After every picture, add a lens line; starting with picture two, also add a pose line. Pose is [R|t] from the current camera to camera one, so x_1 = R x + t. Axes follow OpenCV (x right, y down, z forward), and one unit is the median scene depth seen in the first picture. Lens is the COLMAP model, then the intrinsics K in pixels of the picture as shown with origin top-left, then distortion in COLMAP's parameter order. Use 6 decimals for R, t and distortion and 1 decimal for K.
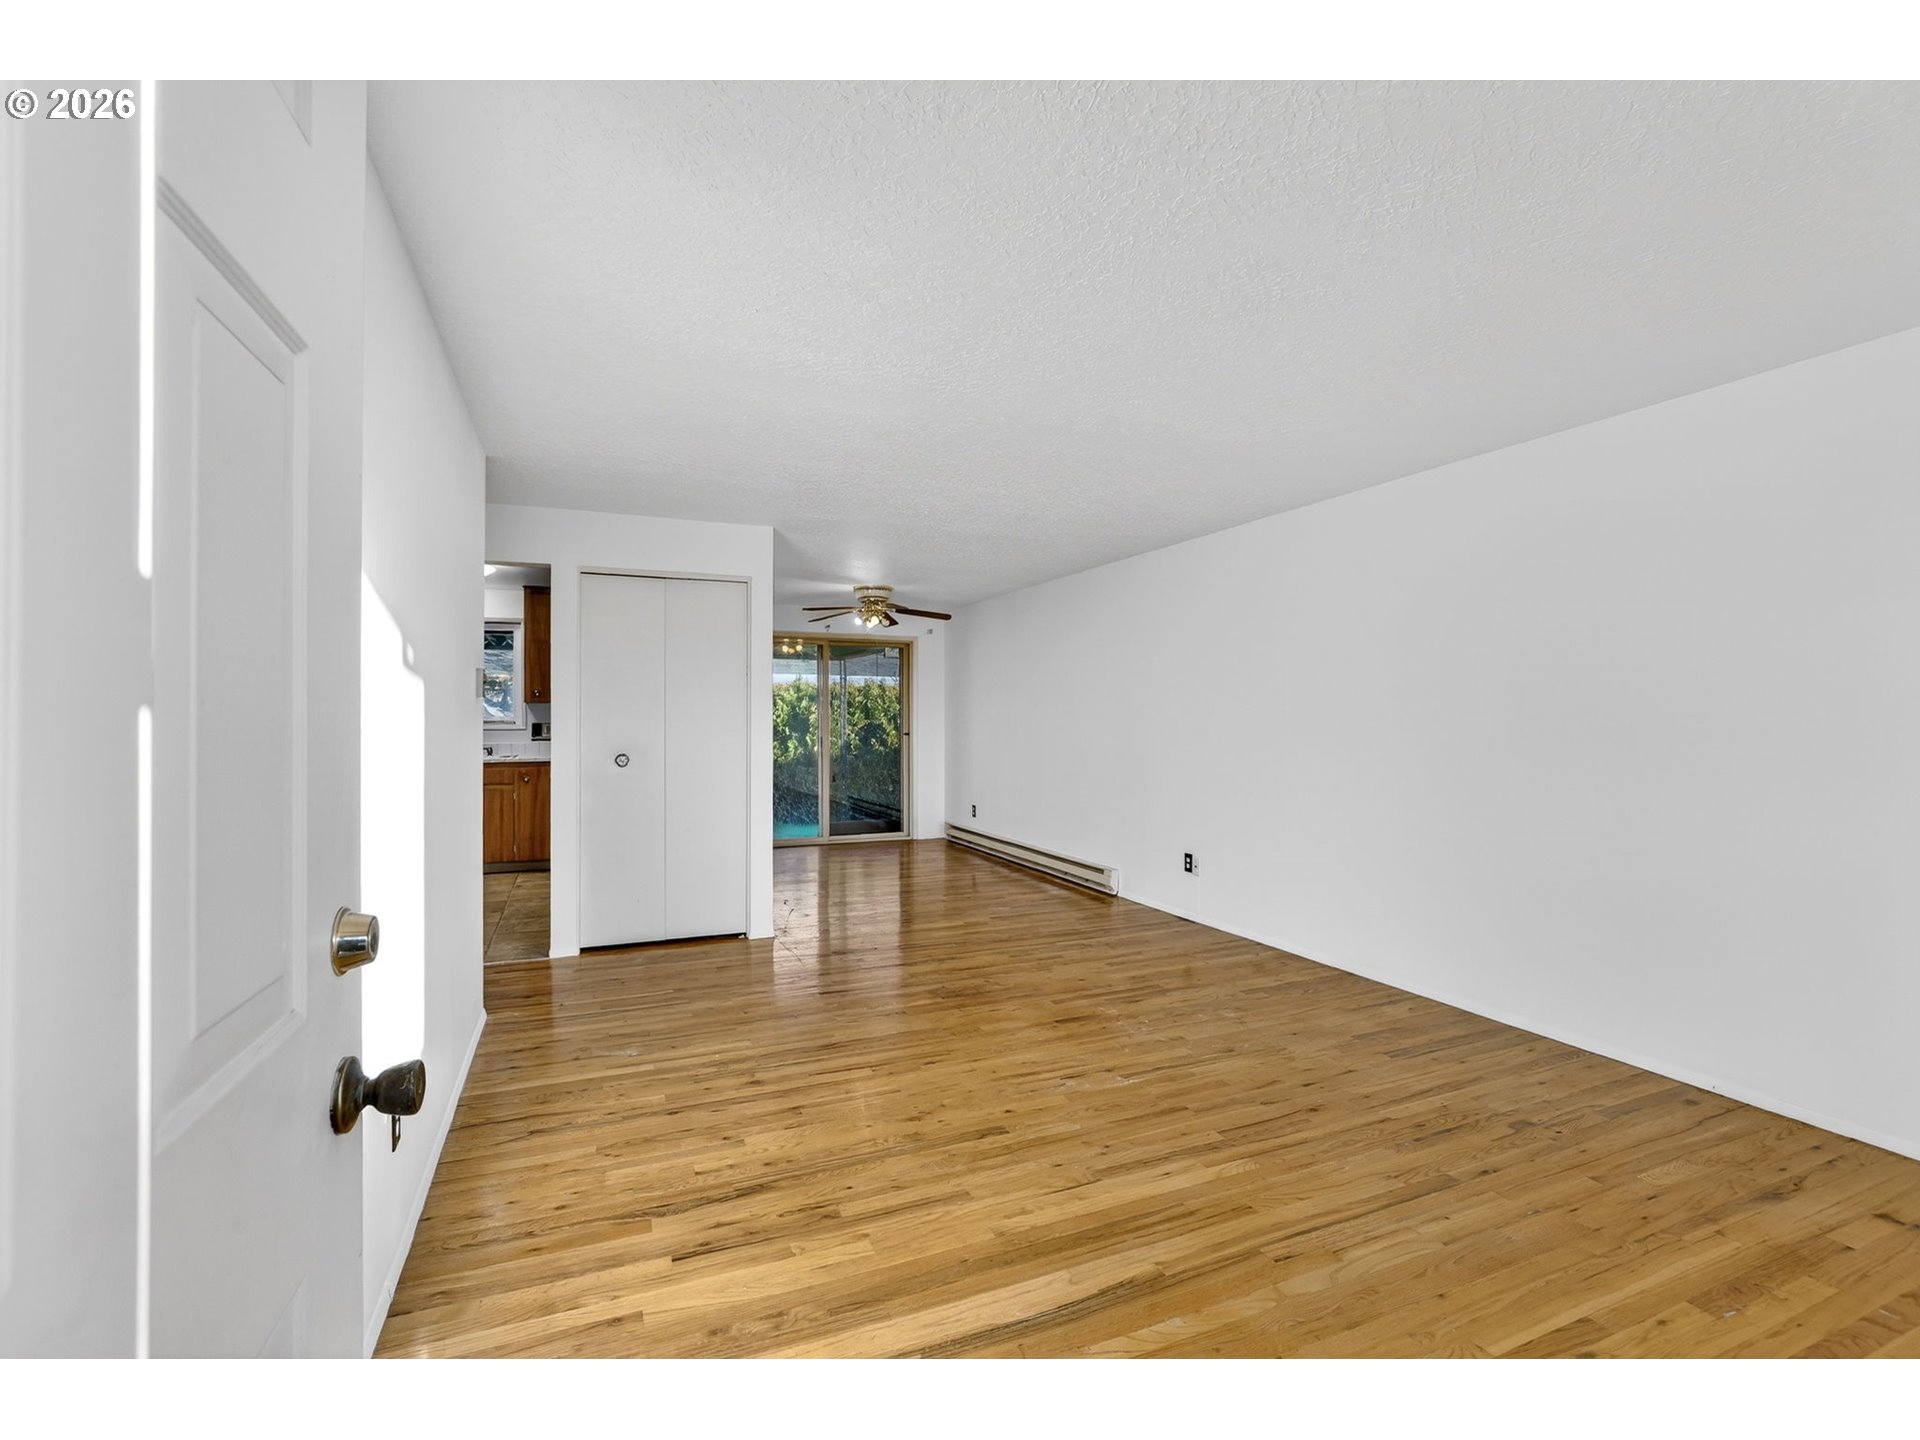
lens RADIAL K [[866.4, 0, 971.5], [0, 866.4, 704.8], [0, 0, 1]] dist [-0.032170, 0.010802]
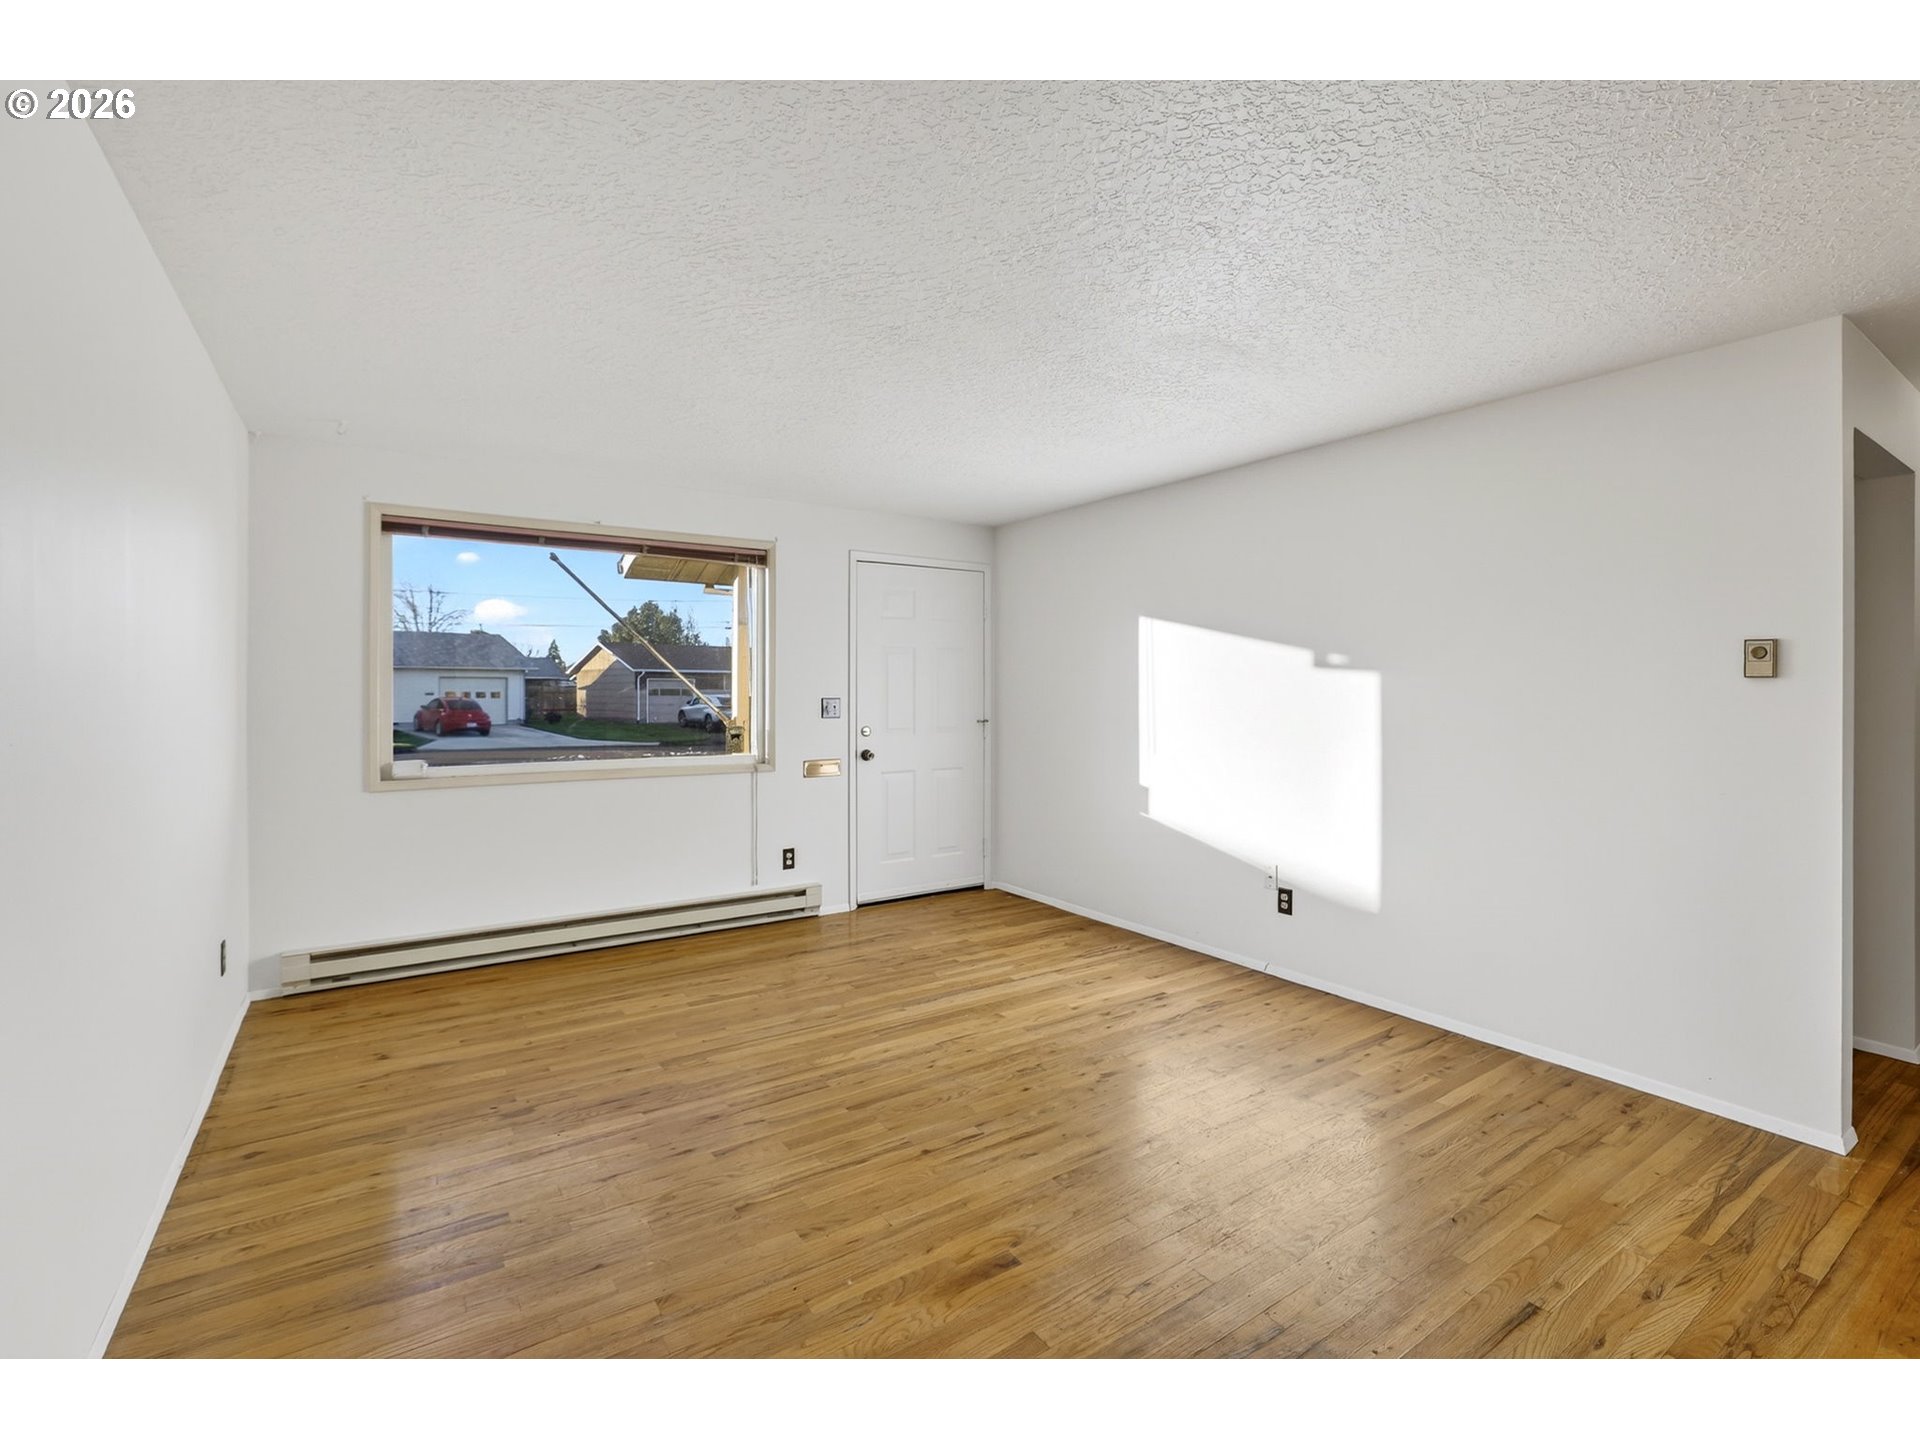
lens RADIAL K [[880.6, 0, 966.0], [0, 880.6, 695.1], [0, 0, 1]] dist [-0.031984, 0.011701]
pose [[-0.983752, -0.000052, -0.179532, 0.243367], [0.001556, 0.999960, -0.008816, 0.012230], [0.179525, -0.008952, -0.983713, 1.641254]]
